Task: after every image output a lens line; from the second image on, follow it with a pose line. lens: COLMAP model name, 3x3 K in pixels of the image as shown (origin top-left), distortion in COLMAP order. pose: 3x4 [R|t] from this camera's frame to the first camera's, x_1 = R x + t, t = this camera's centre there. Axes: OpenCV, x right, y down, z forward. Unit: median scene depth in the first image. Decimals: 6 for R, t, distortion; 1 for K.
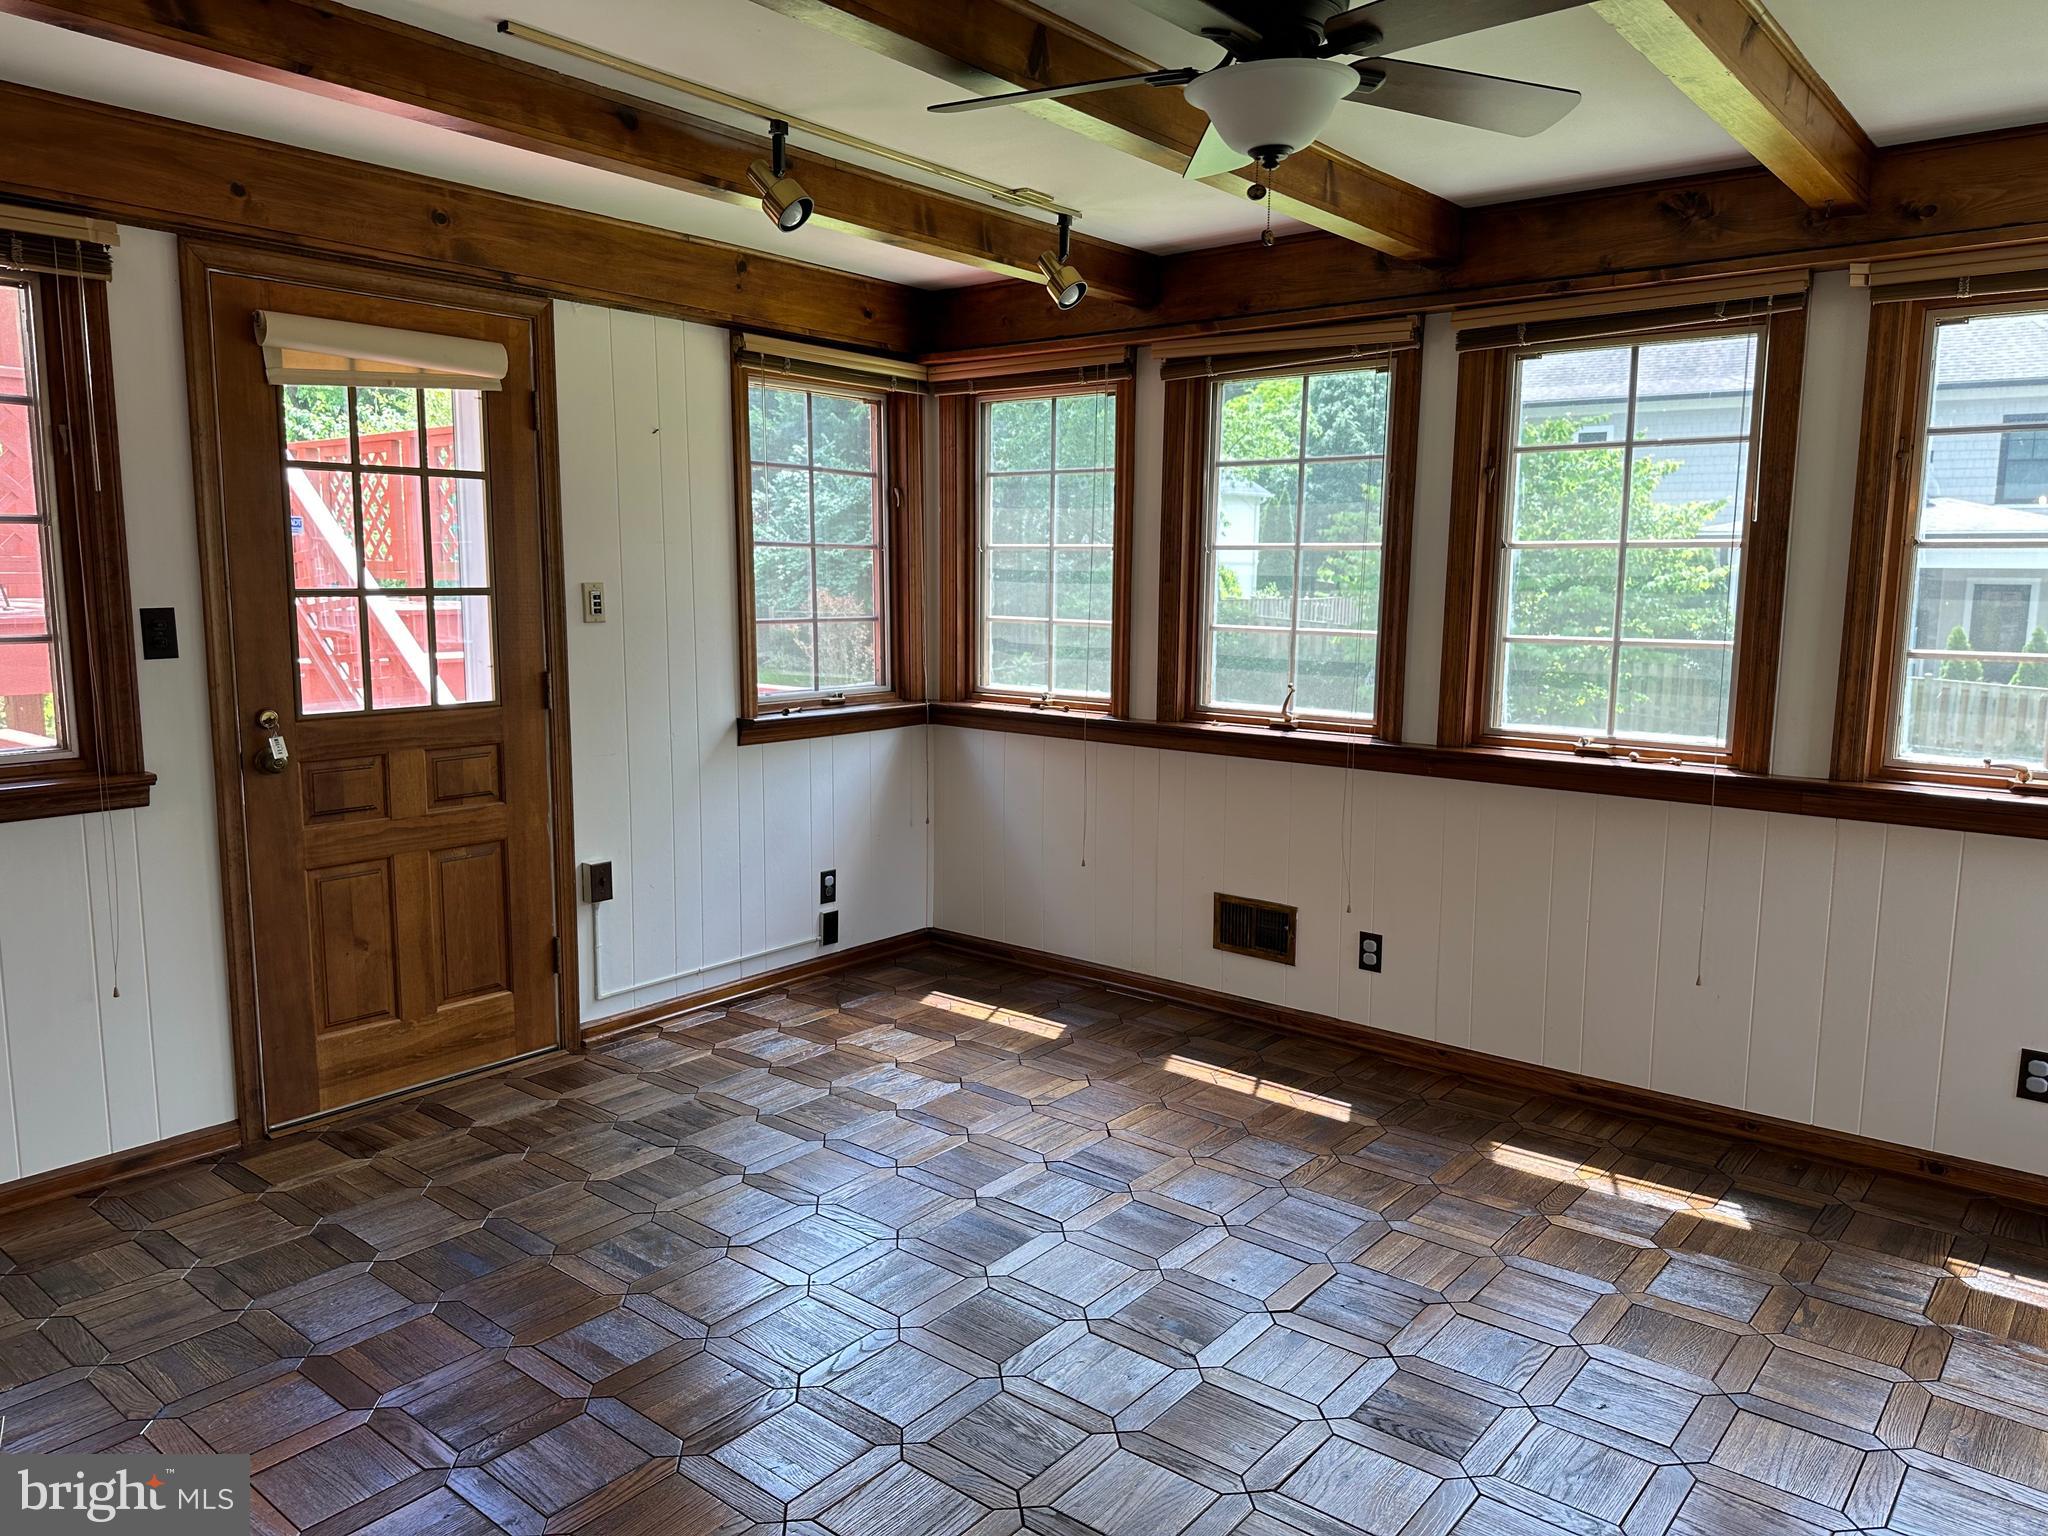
lens RADIAL K [[1446.7, 0, 1031.6], [0, 1446.7, 761.8], [0, 0, 1]] dist [0.067427, -0.063993]
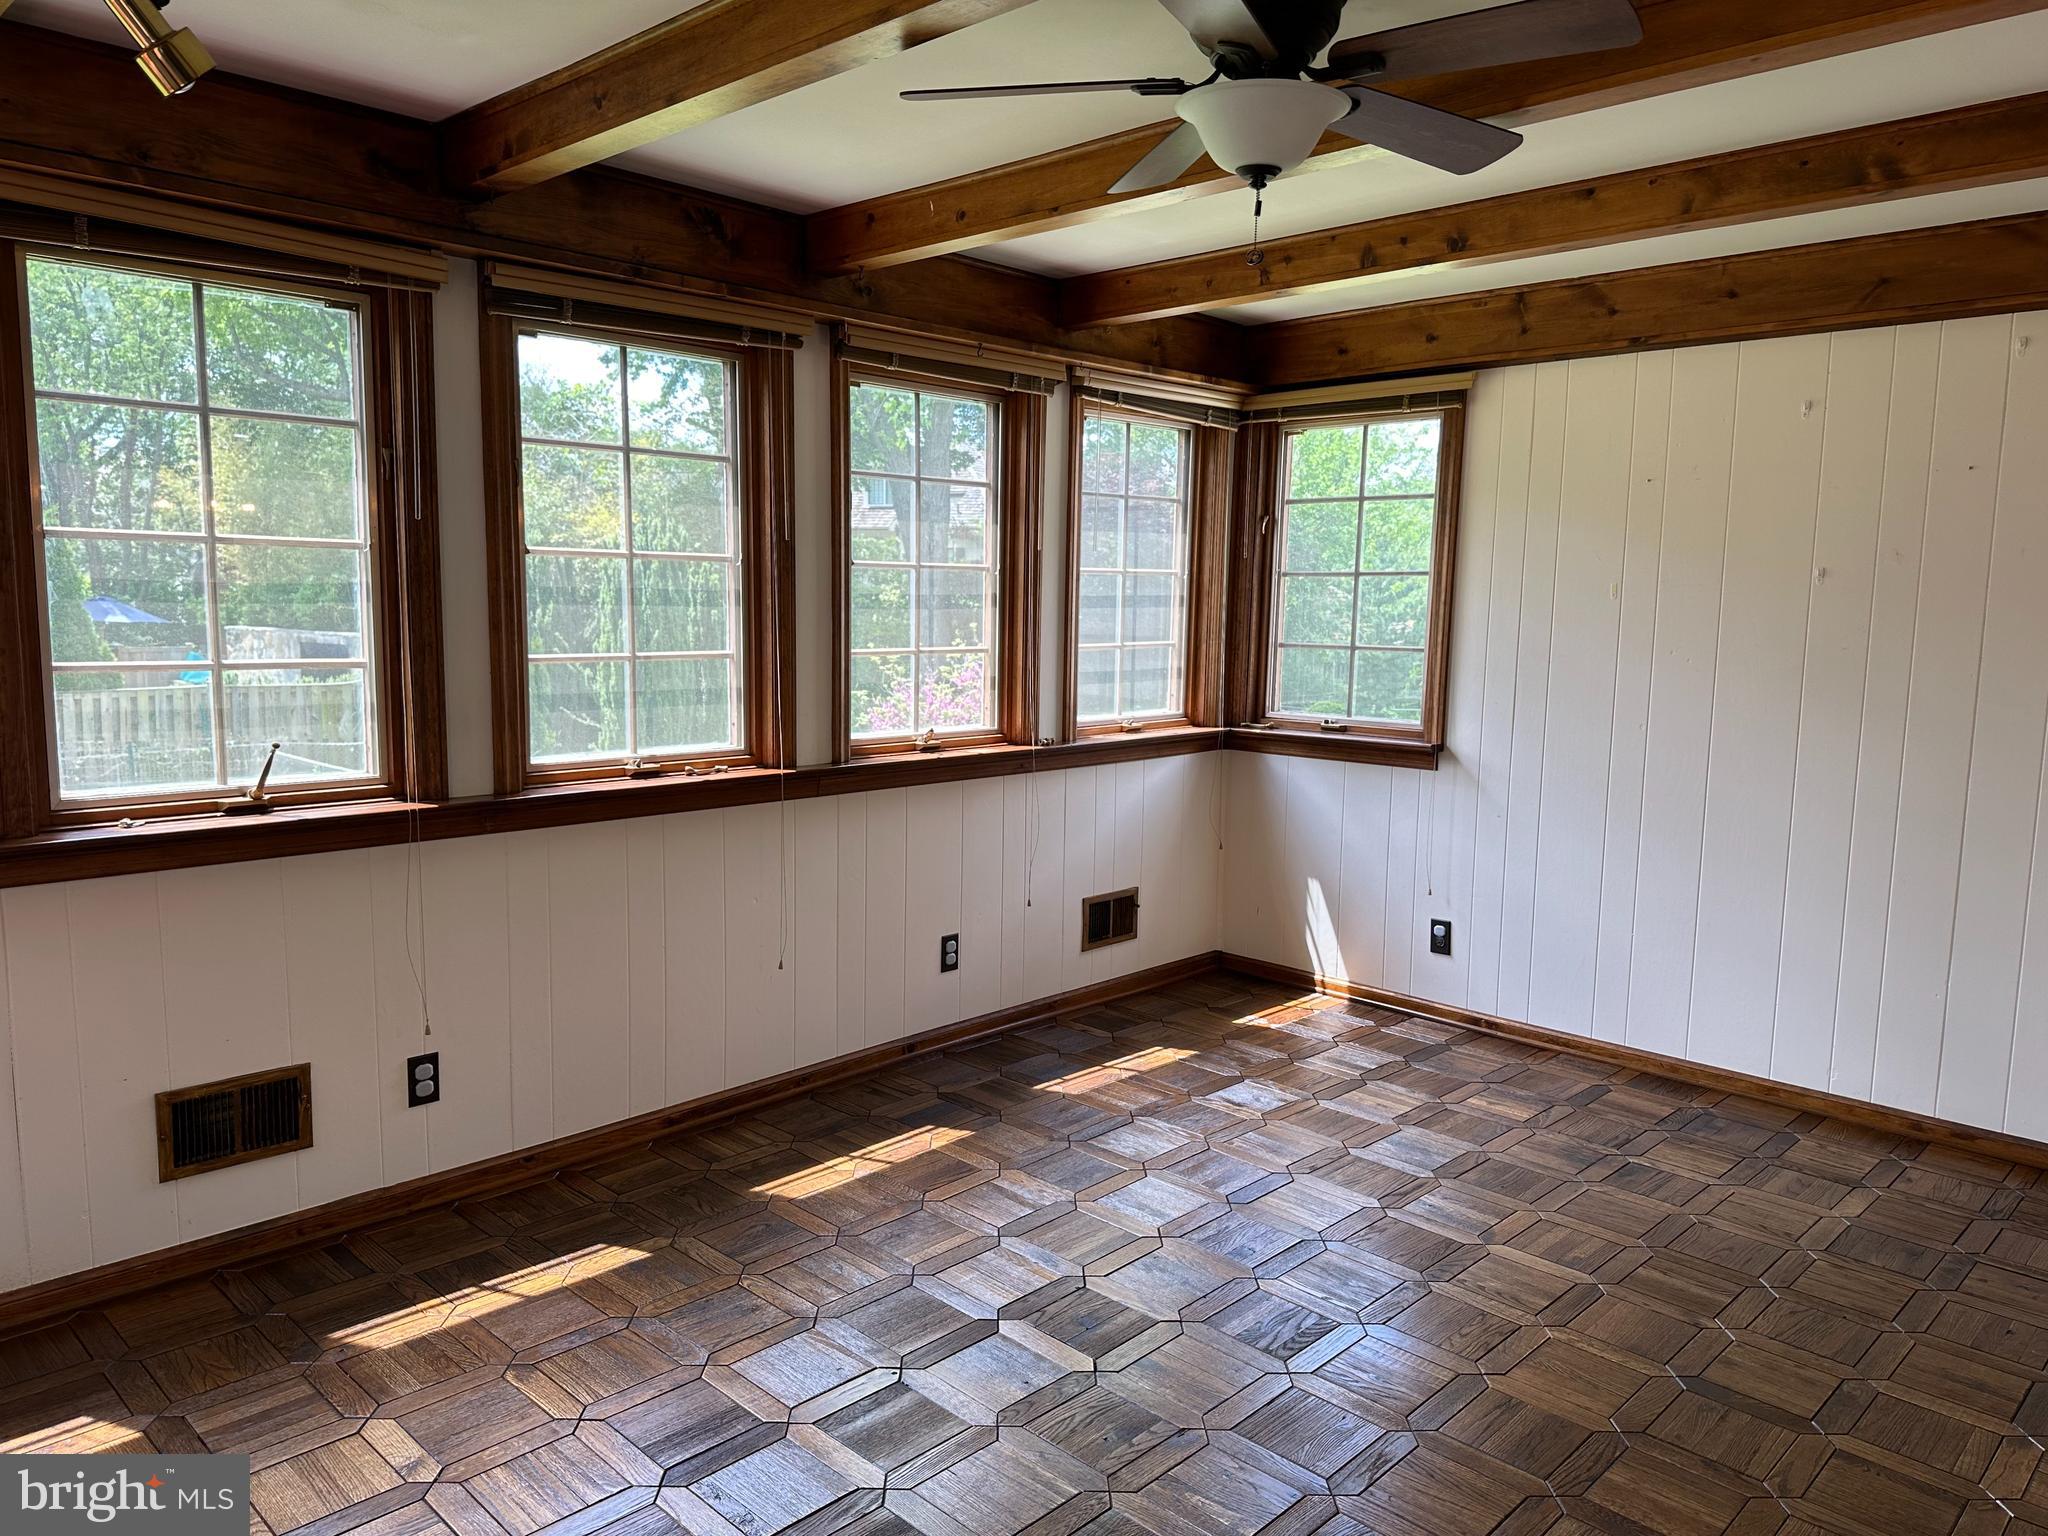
lens RADIAL K [[1446.7, 0, 1038.4], [0, 1446.7, 779.4], [0, 0, 1]] dist [0.067427, -0.063993]
pose [[0.087120, -0.145175, 0.985563, -0.518182], [0.114710, 0.984206, 0.134835, -0.099738], [-0.989572, 0.101307, 0.102397, 0.640330]]
